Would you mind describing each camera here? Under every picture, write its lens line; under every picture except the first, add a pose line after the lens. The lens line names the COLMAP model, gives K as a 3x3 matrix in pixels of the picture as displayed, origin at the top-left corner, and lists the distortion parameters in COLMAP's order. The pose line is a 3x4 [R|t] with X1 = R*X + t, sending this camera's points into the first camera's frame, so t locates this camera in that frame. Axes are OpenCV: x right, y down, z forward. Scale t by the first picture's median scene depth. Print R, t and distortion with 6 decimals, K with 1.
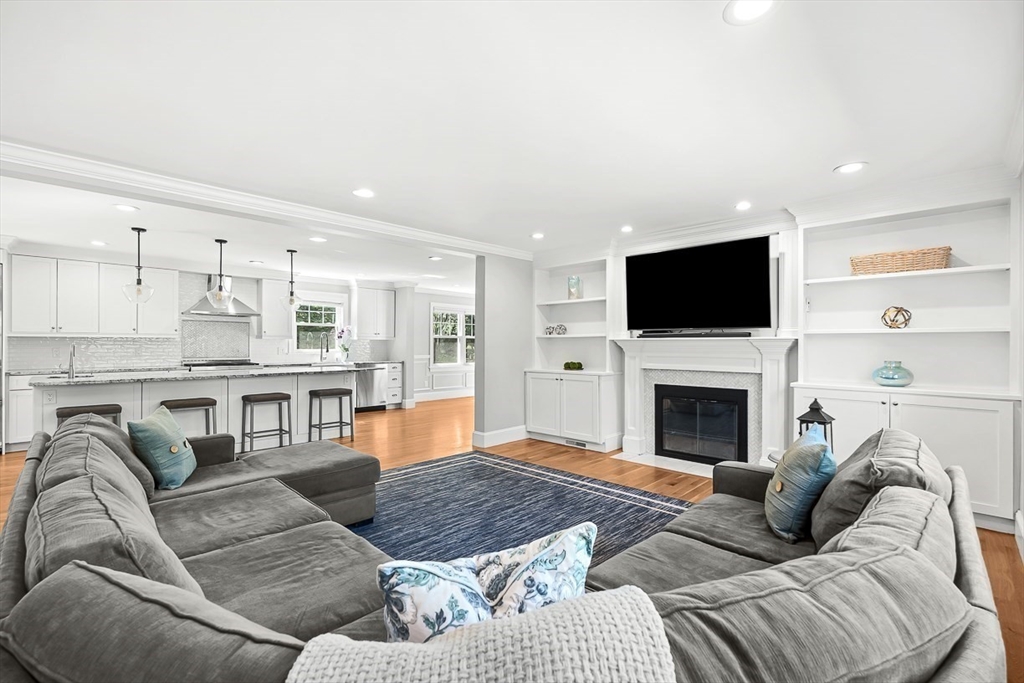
lens RADIAL K [[456.5, 0, 509.9], [0, 456.5, 343.3], [0, 0, 1]] dist [0.002611, 0.000304]
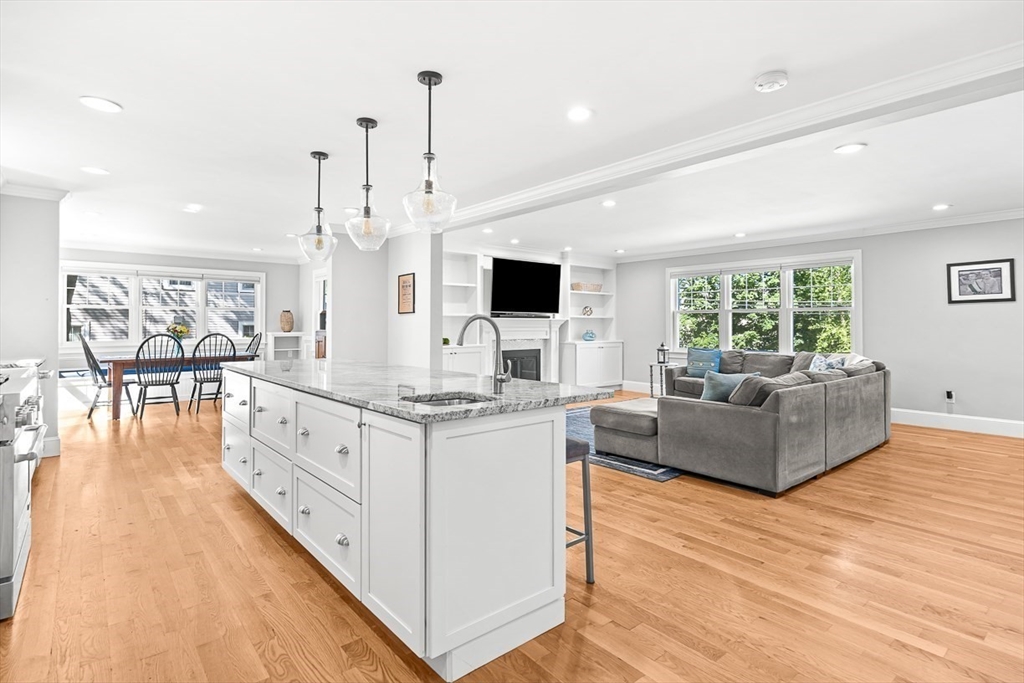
lens RADIAL K [[512.2, 0, 509.8], [0, 512.2, 323.7], [0, 0, 1]] dist [-0.001031, -0.000168]
pose [[0.092445, 0.001053, 0.995717, -1.397953], [-0.001385, 0.999999, -0.000929, 0.008301], [-0.995717, -0.001293, 0.092446, 0.910624]]
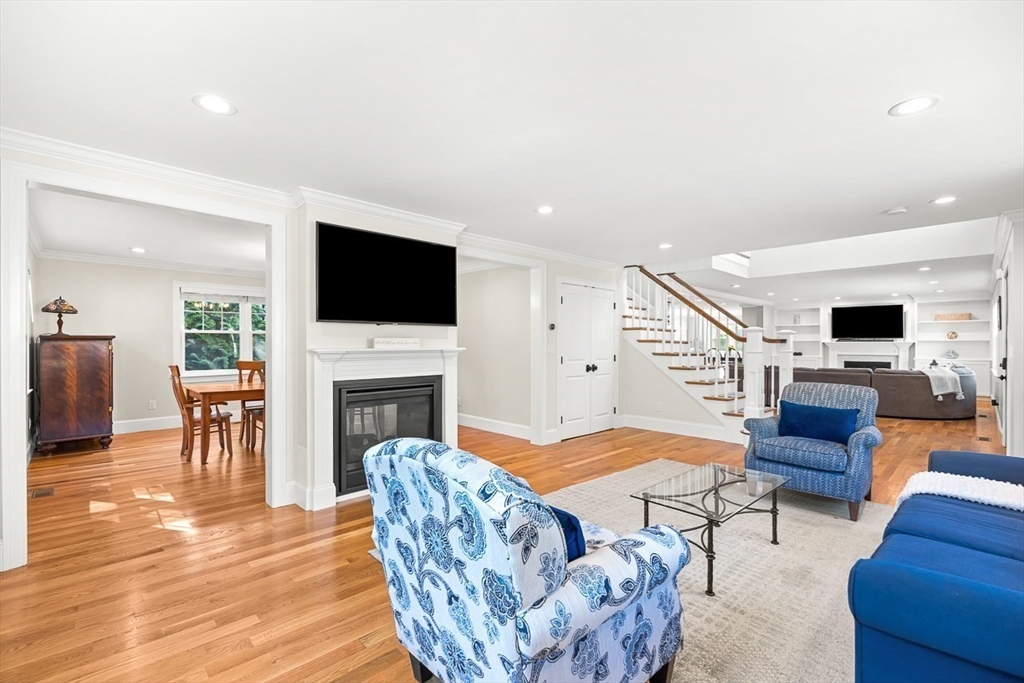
lens RADIAL K [[449.7, 0, 512.0], [0, 449.7, 341.5], [0, 0, 1]] dist [-0.002350, -0.000178]
pose [[0.999626, -0.000008, -0.027364, -1.517618], [-0.000012, 1.000000, -0.000744, -0.011612], [0.027364, 0.000744, 0.999625, -1.561707]]
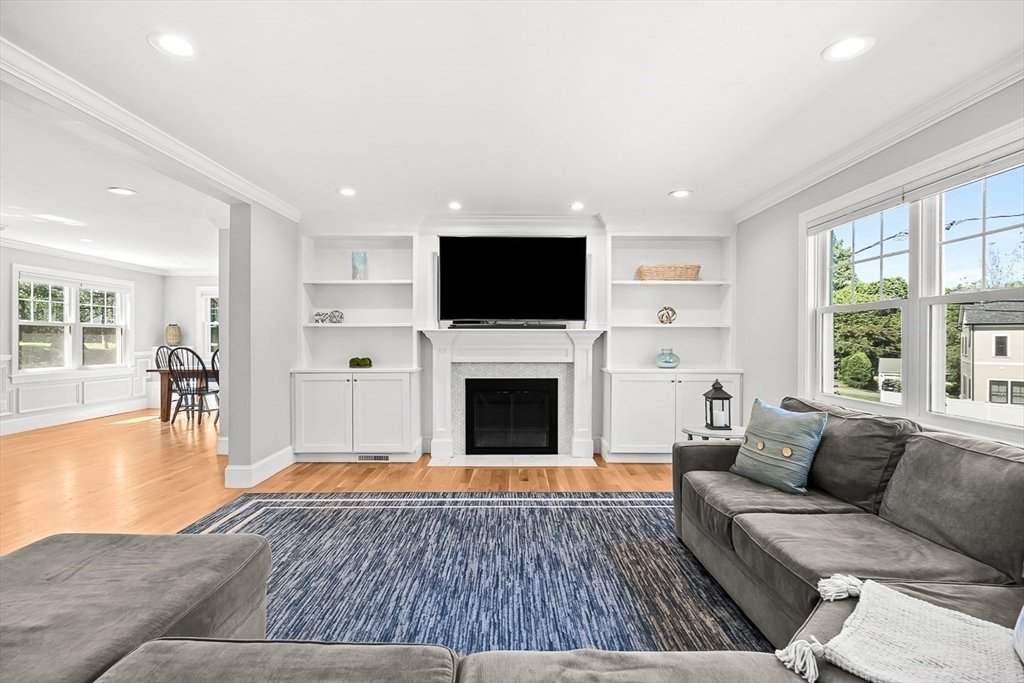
lens RADIAL K [[488.0, 0, 512.0], [0, 488.0, 341.5], [0, 0, 1]] dist [-0.001114, -0.000509]
pose [[0.709891, -0.004454, 0.704298, -0.351773], [-0.002070, 0.999962, 0.008411, 0.005867], [-0.704309, -0.007429, 0.709855, 0.256694]]
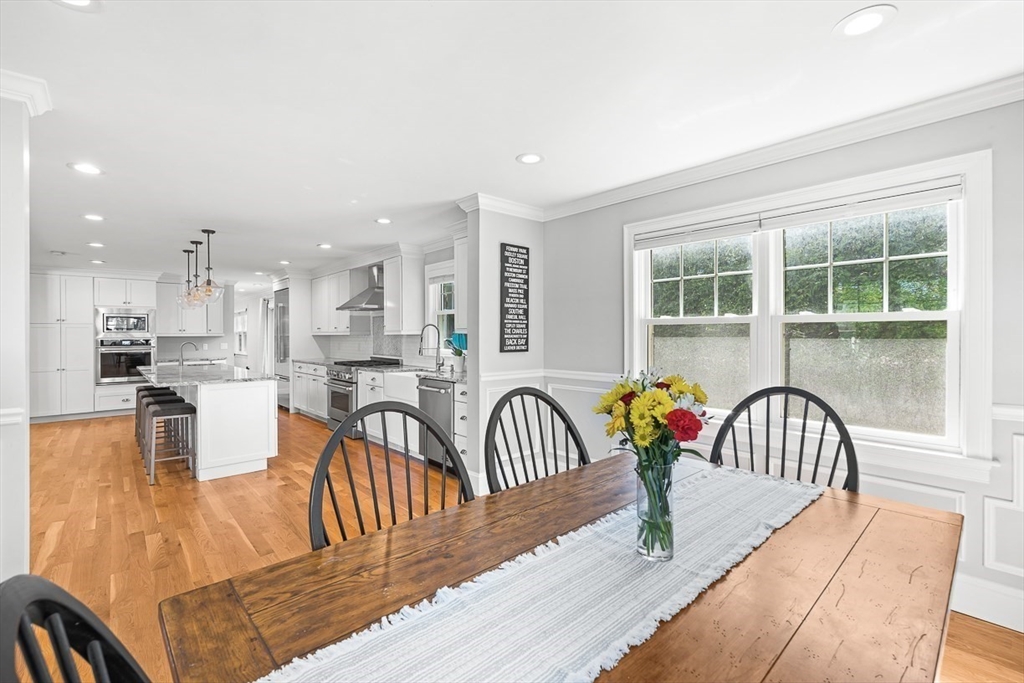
lens RADIAL K [[450.1, 0, 511.8], [0, 450.1, 337.8], [0, 0, 1]] dist [-0.003165, -0.000163]
pose [[-0.056005, 0.006077, -0.998412, 0.390634], [0.007132, 0.999958, 0.005686, -0.012095], [0.998405, -0.006802, -0.056046, 2.051260]]
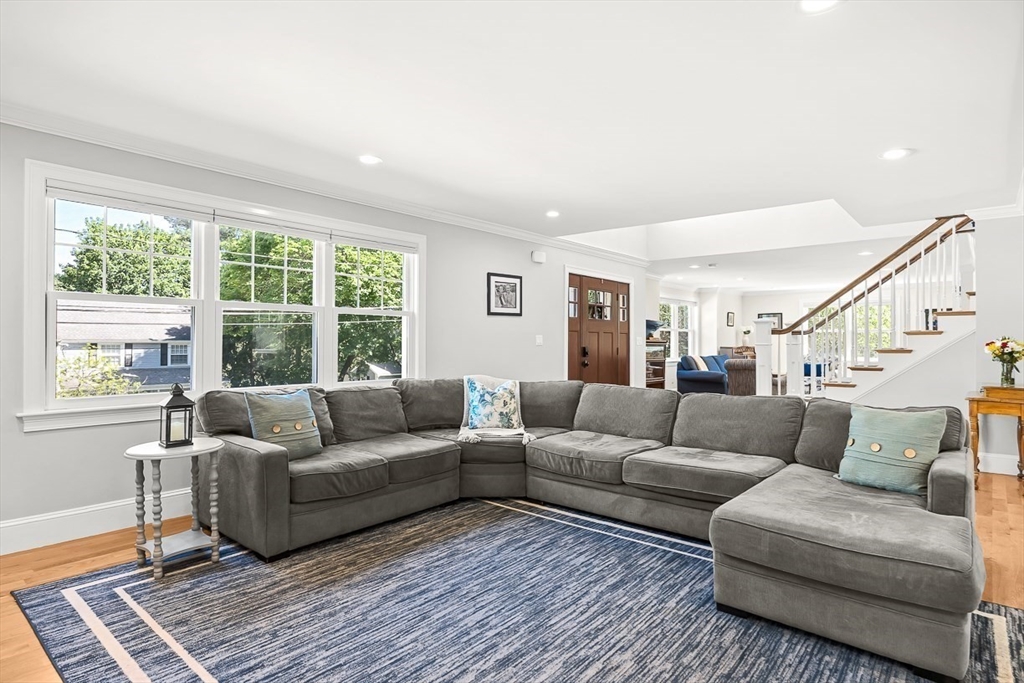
lens RADIAL K [[546.1, 0, 518.3], [0, 546.1, 340.3], [0, 0, 1]] dist [0.000609, 0.000007]
pose [[-0.996660, -0.007186, -0.081351, 0.026646], [-0.006982, 0.999972, -0.002803, 0.017169], [0.081369, -0.002225, -0.996682, 1.215421]]
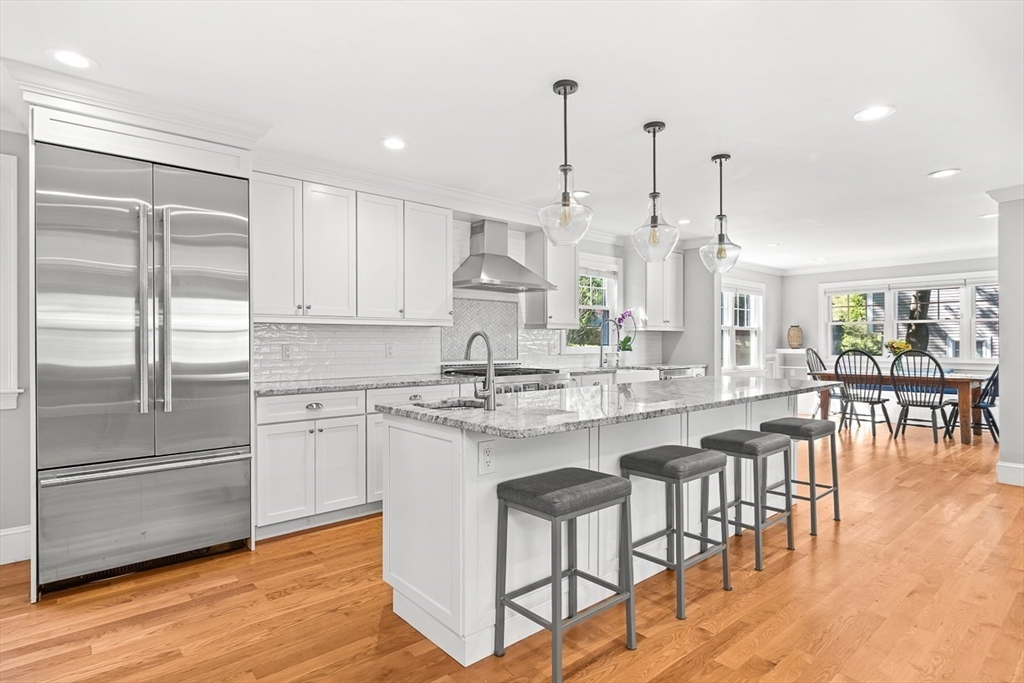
lens RADIAL K [[535.2, 0, 512.0], [0, 535.2, 341.5], [0, 0, 1]] dist [0.040173, -0.043026]
pose [[0.997160, -0.004448, -0.075185, -0.857674], [0.004545, 0.999989, 0.001125, 0.009677], [0.075179, -0.001464, 0.997169, 0.467641]]
